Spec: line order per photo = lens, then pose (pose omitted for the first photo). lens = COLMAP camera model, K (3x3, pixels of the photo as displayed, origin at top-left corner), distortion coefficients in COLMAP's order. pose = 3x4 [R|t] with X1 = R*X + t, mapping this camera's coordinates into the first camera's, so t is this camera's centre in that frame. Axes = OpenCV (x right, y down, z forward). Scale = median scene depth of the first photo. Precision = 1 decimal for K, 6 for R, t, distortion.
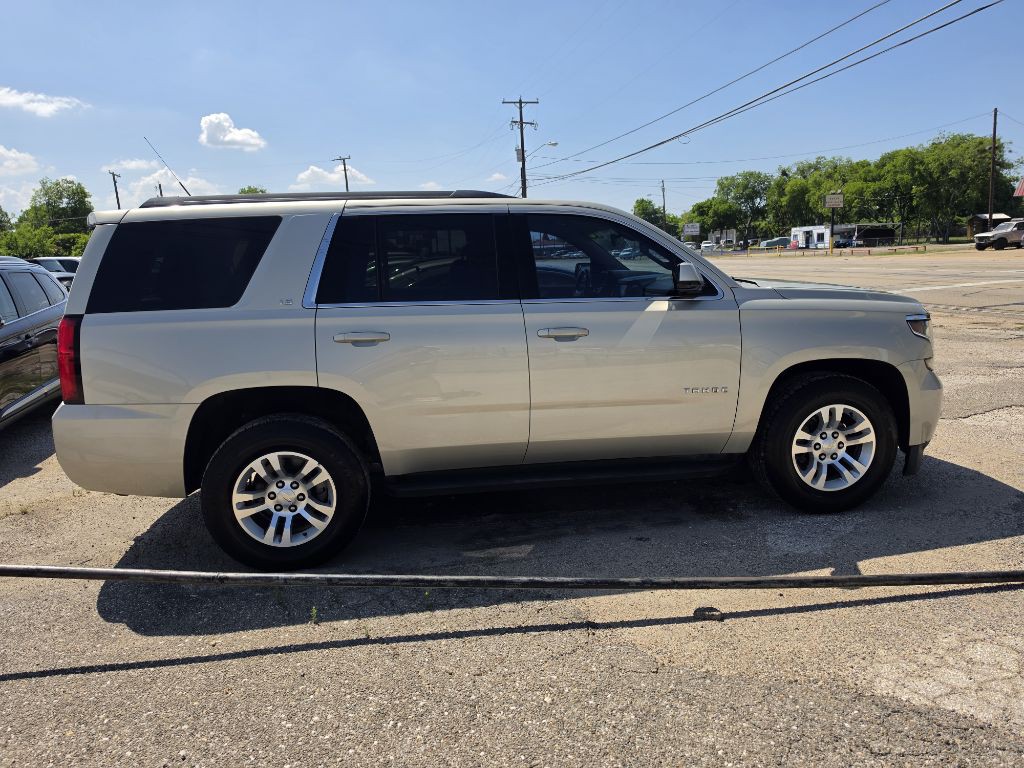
lens RADIAL K [[742.2, 0, 530.5], [0, 742.2, 385.4], [0, 0, 1]] dist [0.075043, -0.107524]
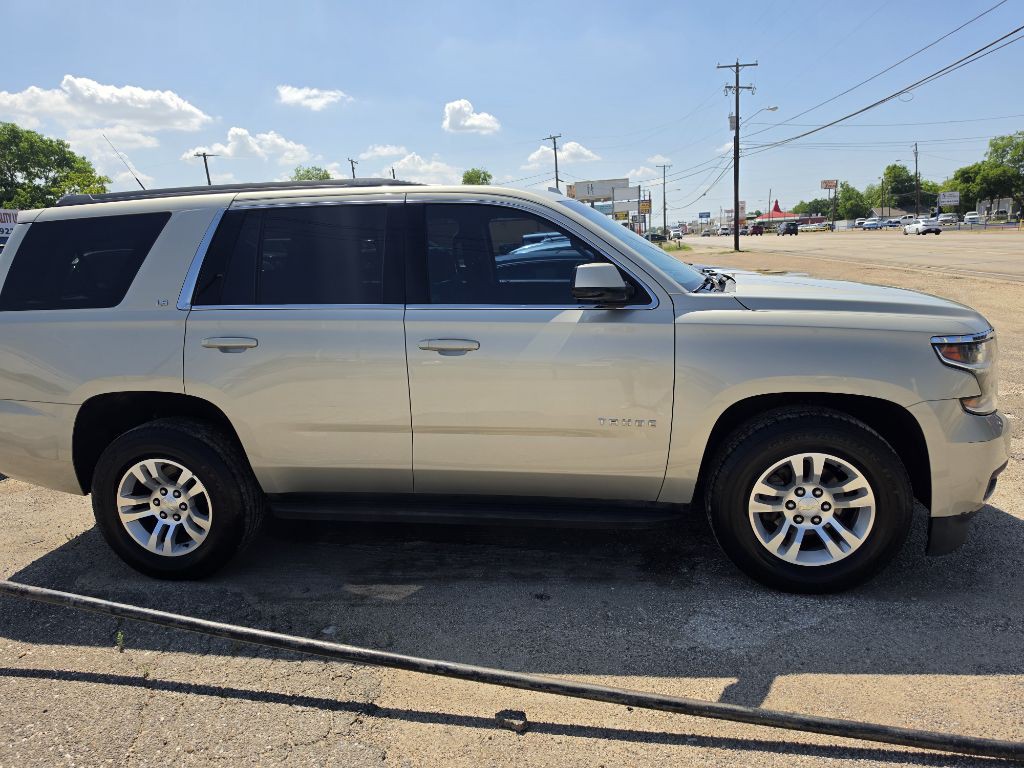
lens RADIAL K [[742.2, 0, 530.5], [0, 742.2, 385.4], [0, 0, 1]] dist [0.075043, -0.107524]
pose [[0.950033, 0.055990, -0.307086, 0.373024], [-0.046143, 0.998164, 0.039239, -0.059041], [0.308720, -0.023108, 0.950872, 0.210570]]
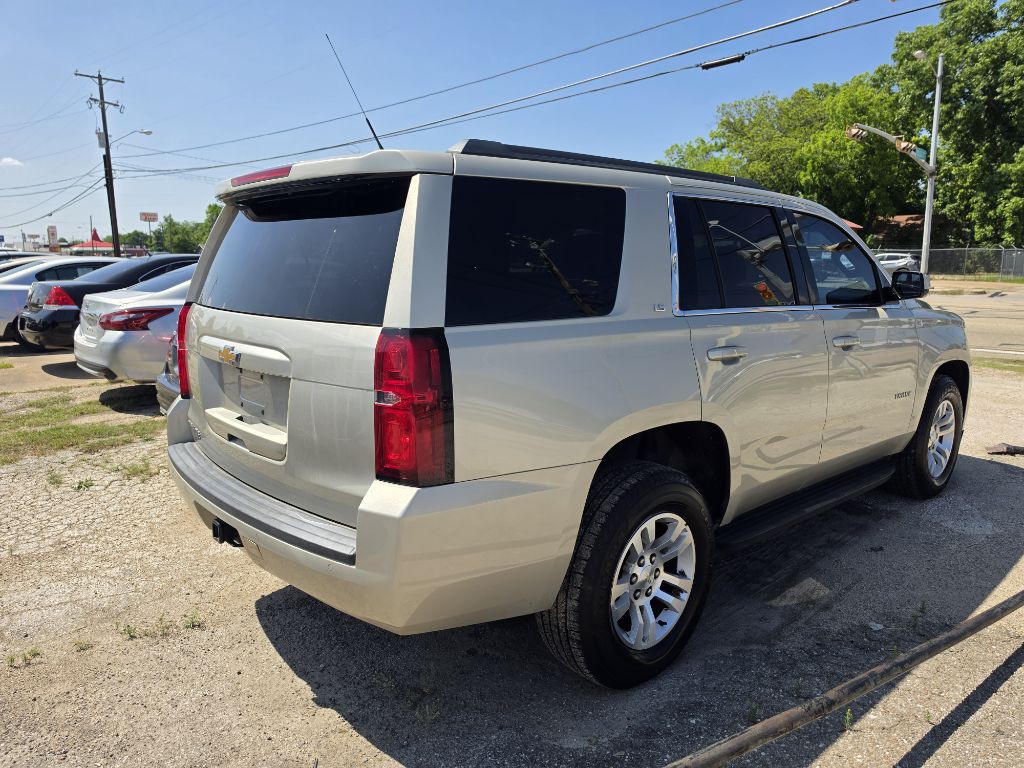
lens RADIAL K [[737.0, 0, 520.4], [0, 737.0, 385.5], [0, 0, 1]] dist [0.033264, -0.034493]
pose [[0.830088, -0.054295, 0.554982, -0.752715], [0.064038, 0.997946, 0.001849, -0.041232], [-0.553942, 0.034005, 0.831860, 0.431098]]
